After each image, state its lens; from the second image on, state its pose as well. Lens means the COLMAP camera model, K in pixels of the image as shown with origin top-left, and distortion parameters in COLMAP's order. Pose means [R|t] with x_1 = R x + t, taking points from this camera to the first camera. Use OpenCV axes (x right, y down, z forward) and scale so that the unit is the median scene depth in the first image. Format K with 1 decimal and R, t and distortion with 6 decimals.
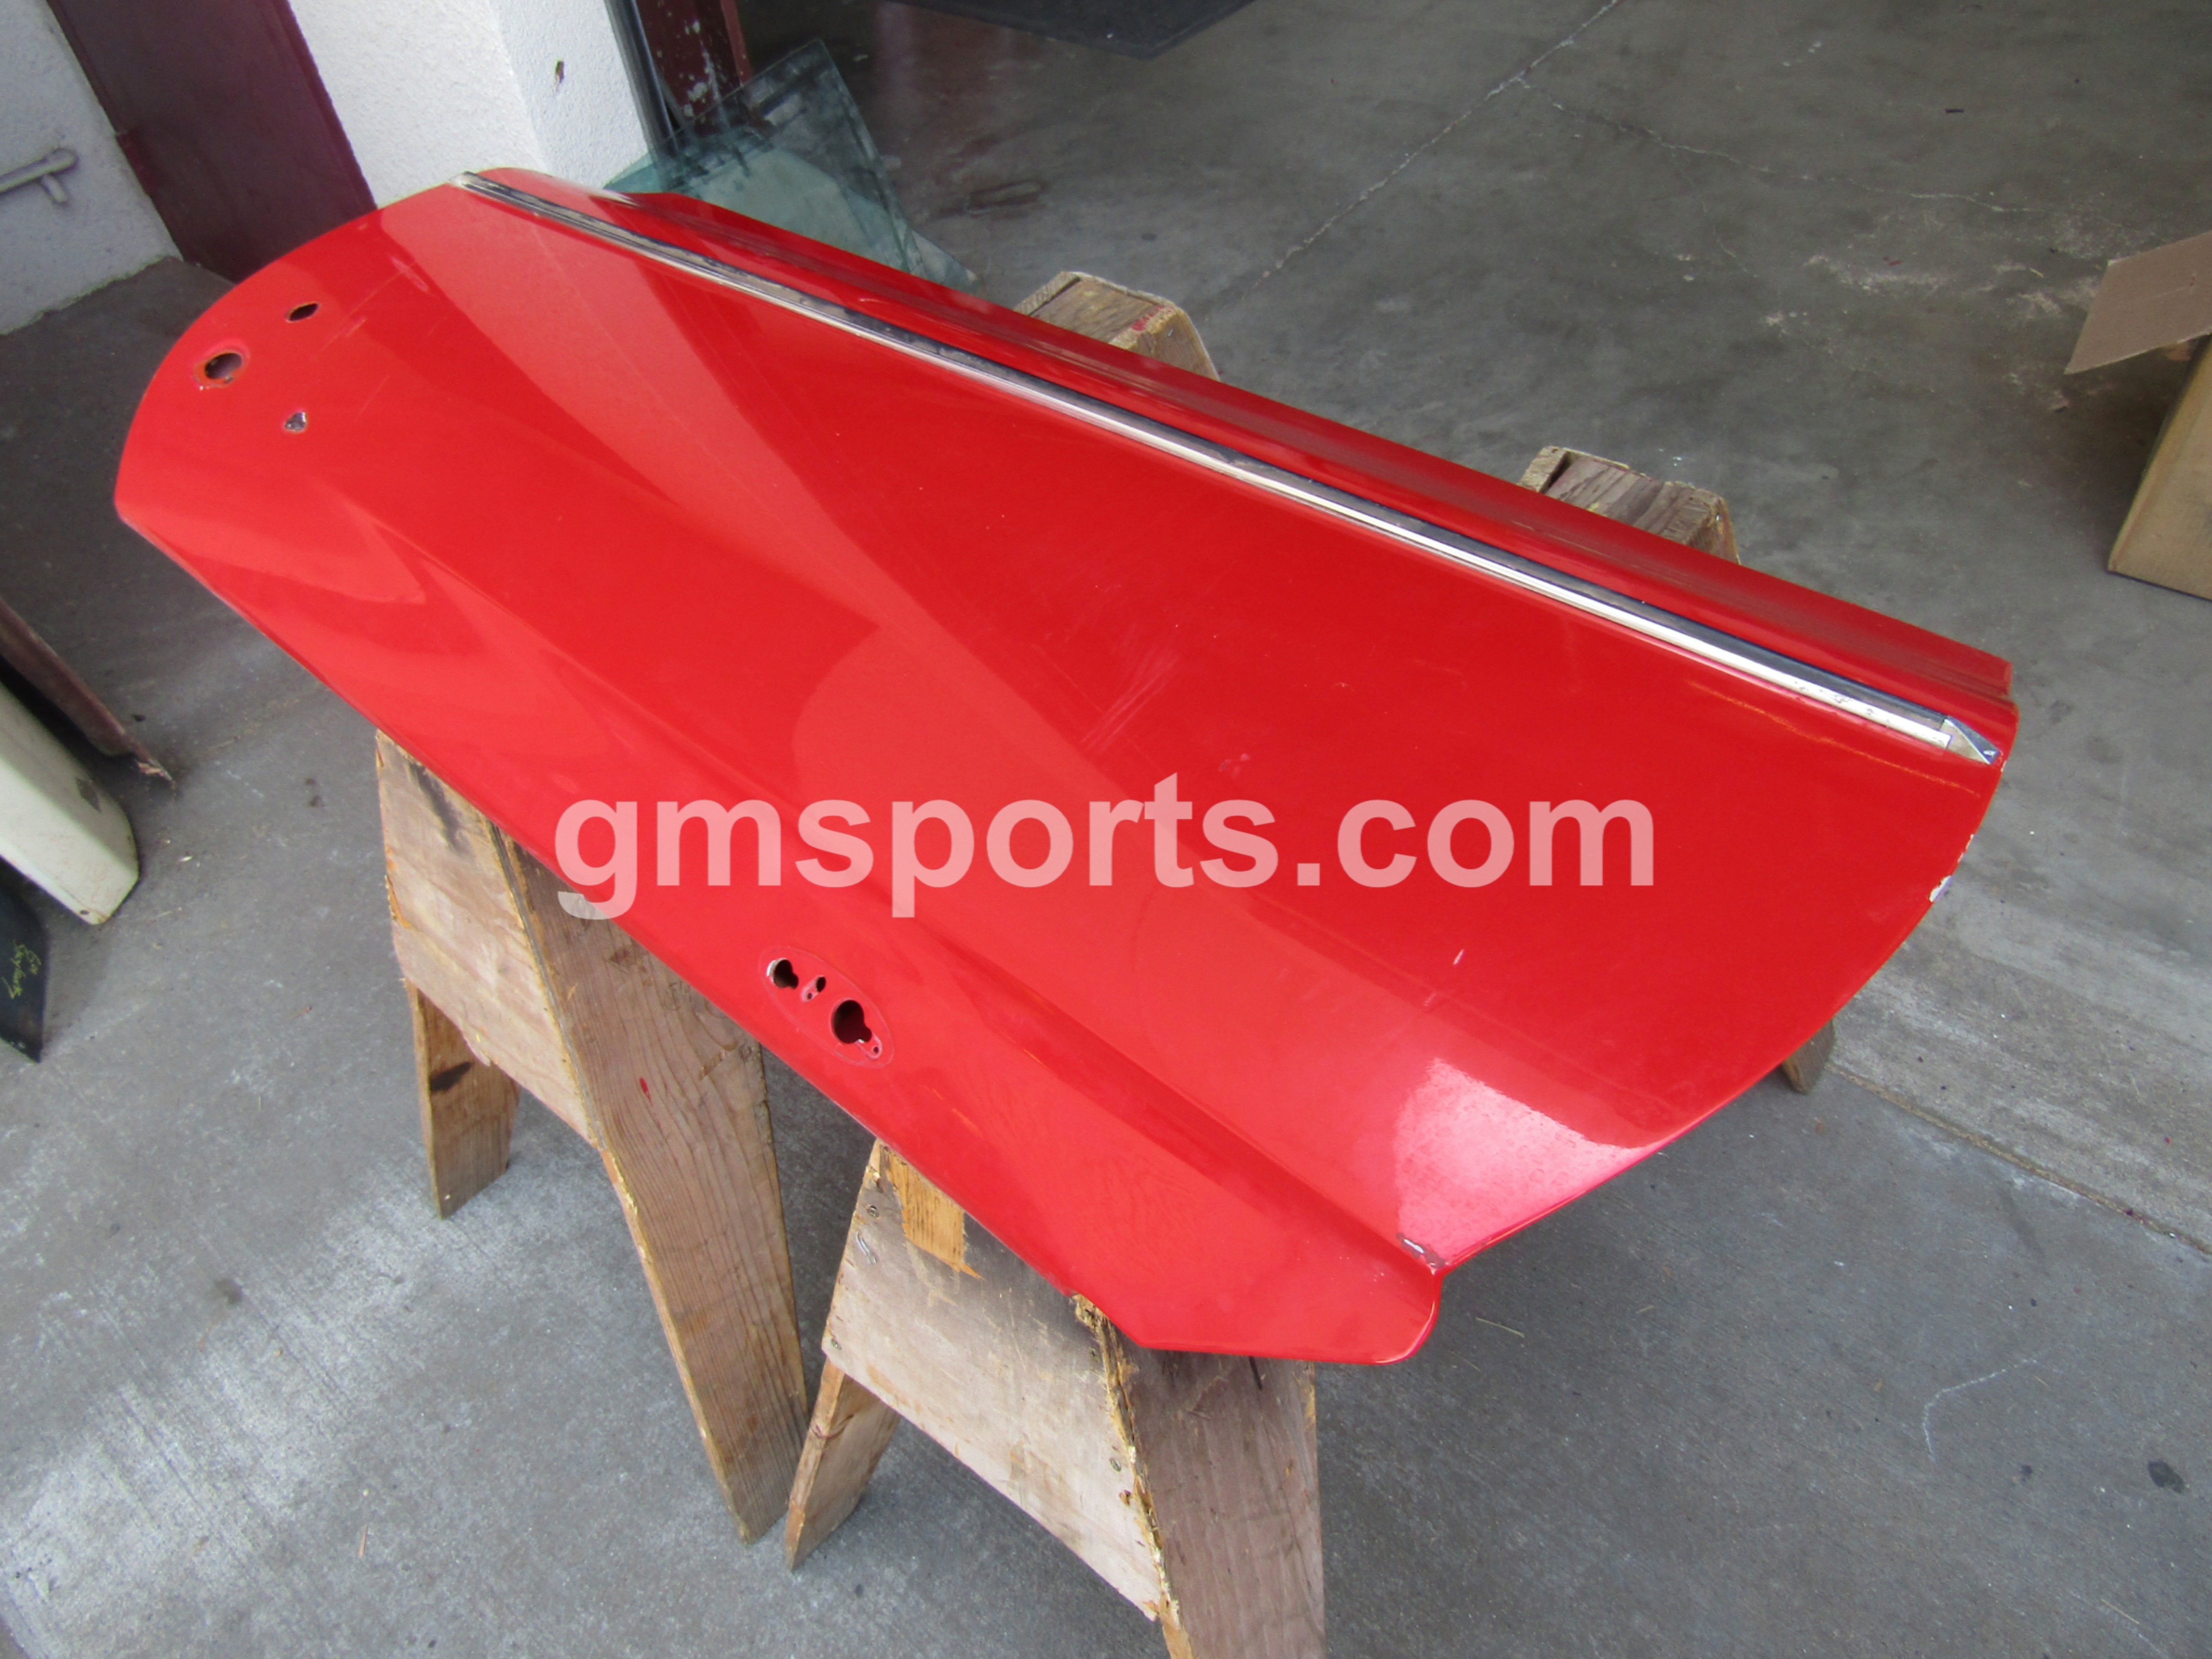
lens RADIAL K [[1569.3, 0, 1108.1], [0, 1569.3, 830.2], [0, 0, 1]] dist [-0.007381, -0.000742]
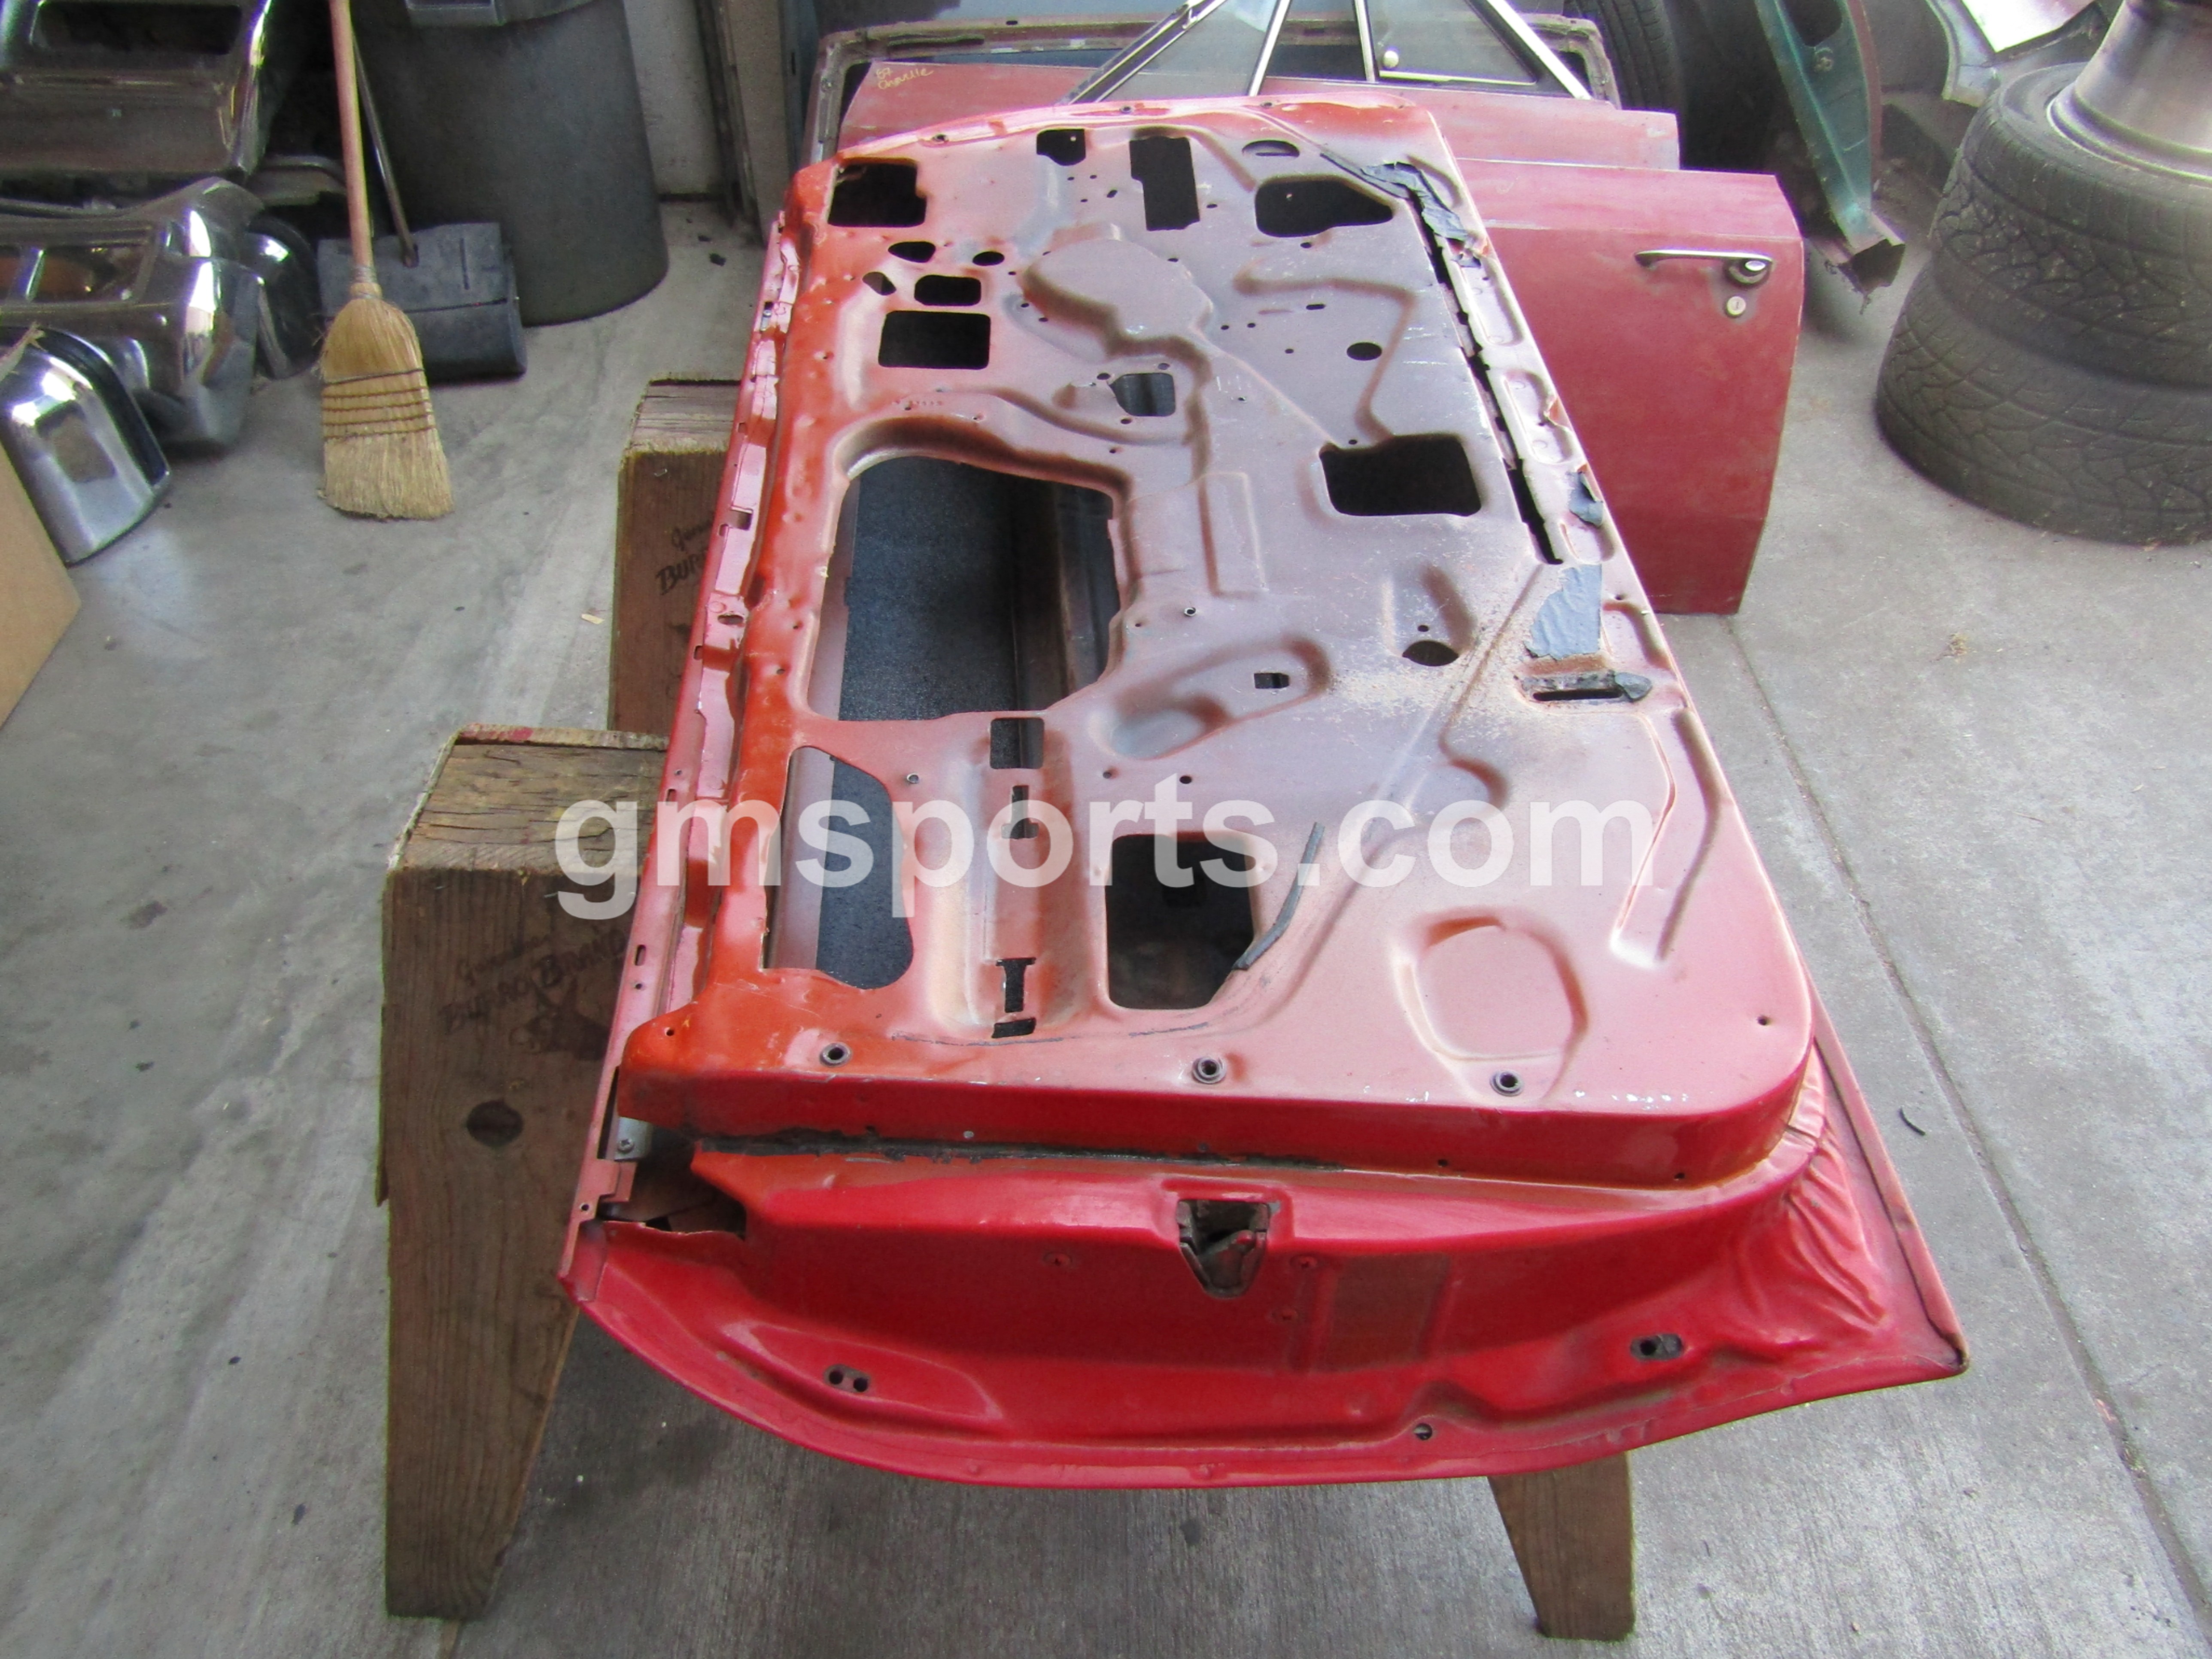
lens RADIAL K [[1586.4, 0, 1106.4], [0, 1586.4, 826.9], [0, 0, 1]] dist [-0.009553, 0.000435]
pose [[-0.640762, -0.464684, 0.611140, -0.600921], [0.591476, 0.208713, 0.778842, -0.680083], [-0.489468, 0.860527, 0.141114, 0.714189]]
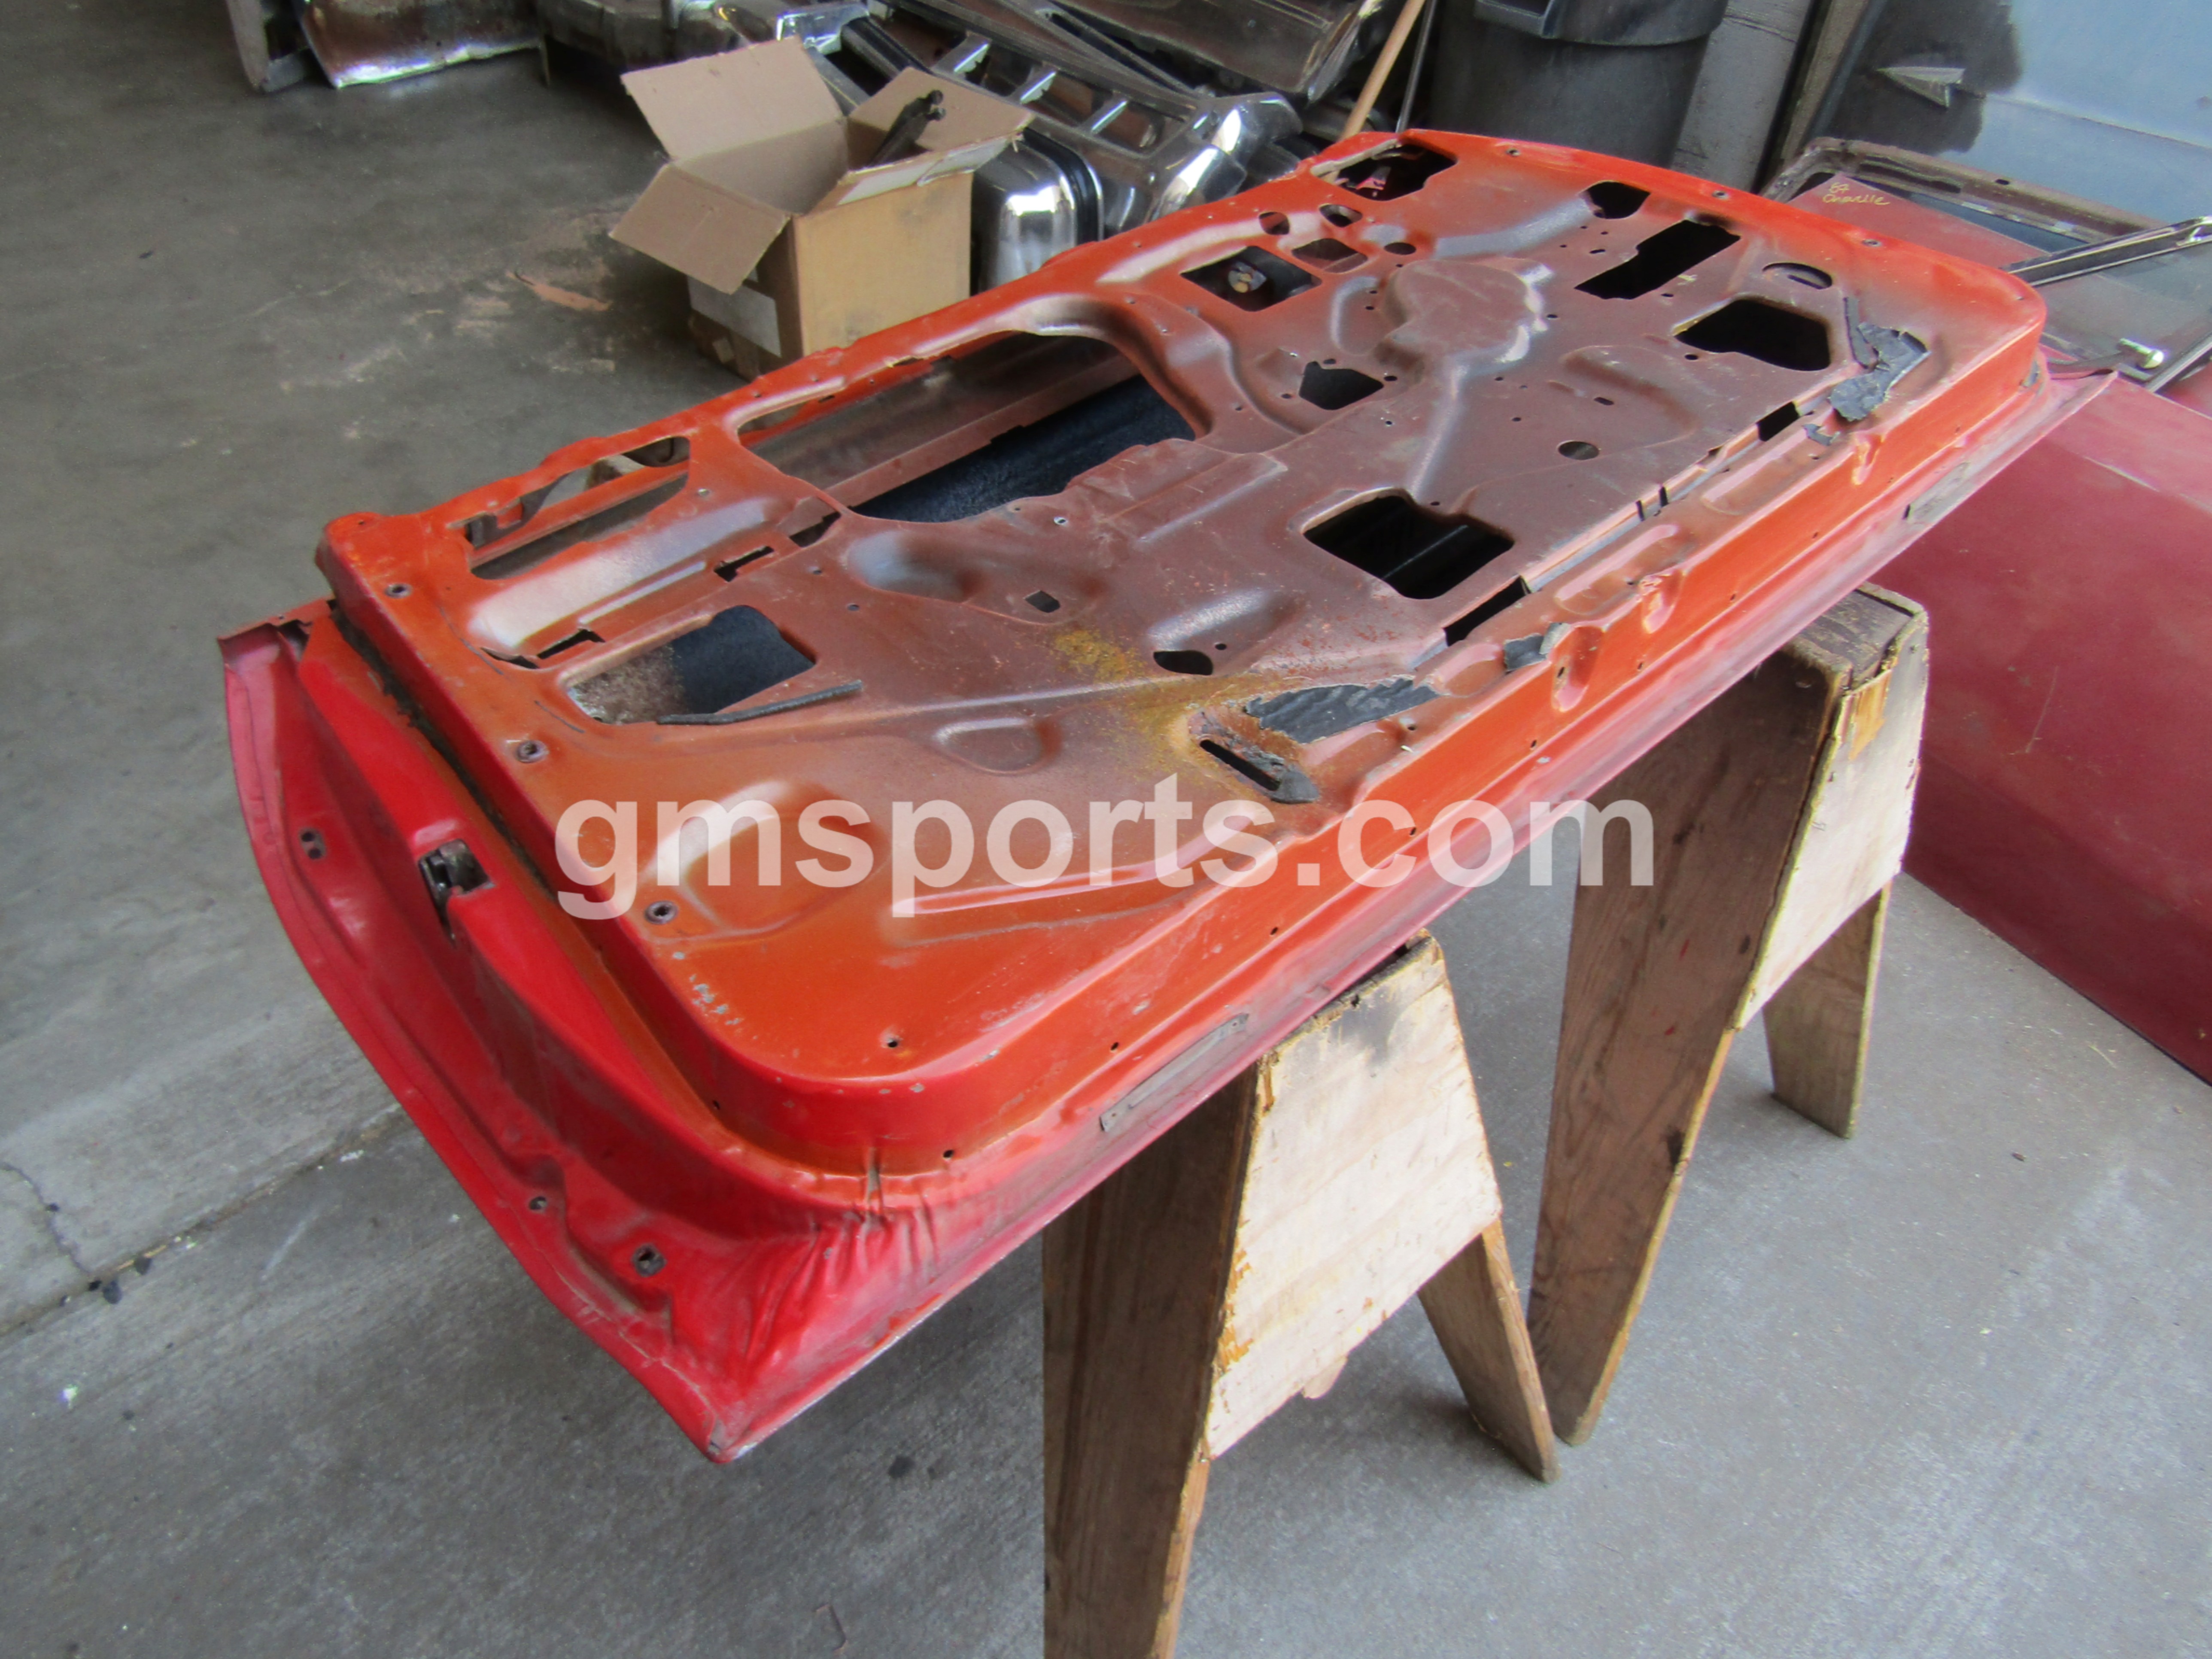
lens RADIAL K [[1569.8, 0, 1109.4], [0, 1569.8, 832.2], [0, 0, 1]] dist [-0.008487, 0.000991]
pose [[0.137298, -0.593655, 0.792921, -0.739023], [0.671092, 0.644531, 0.366354, -0.336446], [-0.728550, 0.481823, 0.486890, 0.471444]]
